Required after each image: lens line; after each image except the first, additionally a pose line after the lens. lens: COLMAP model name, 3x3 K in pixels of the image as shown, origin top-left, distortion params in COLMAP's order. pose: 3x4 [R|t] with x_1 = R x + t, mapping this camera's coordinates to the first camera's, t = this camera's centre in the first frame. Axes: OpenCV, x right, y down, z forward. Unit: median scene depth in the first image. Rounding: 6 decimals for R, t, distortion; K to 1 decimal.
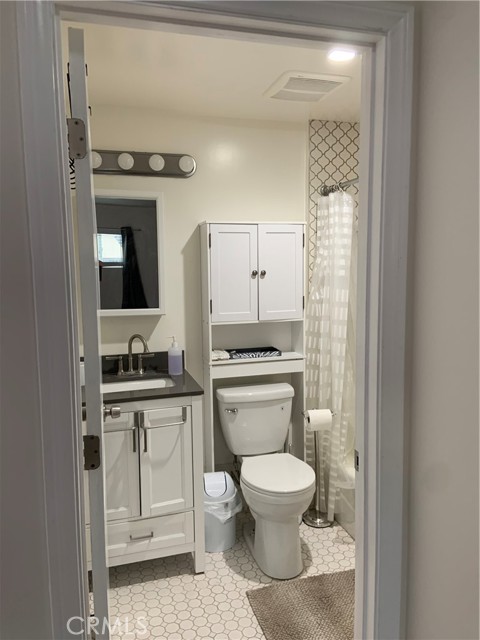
lens RADIAL K [[483.7, 0, 239.3], [0, 483.7, 316.2], [0, 0, 1]] dist [0.131370, -0.160533]
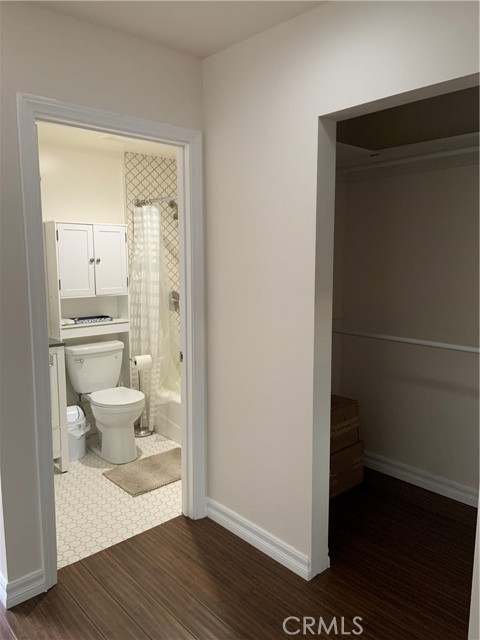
lens RADIAL K [[483.7, 0, 239.3], [0, 483.7, 316.2], [0, 0, 1]] dist [0.131370, -0.160533]
pose [[0.901153, -0.040427, 0.431612, -0.192633], [0.034671, 0.999174, 0.021200, 0.053242], [-0.432113, -0.004140, 0.901810, -0.421523]]
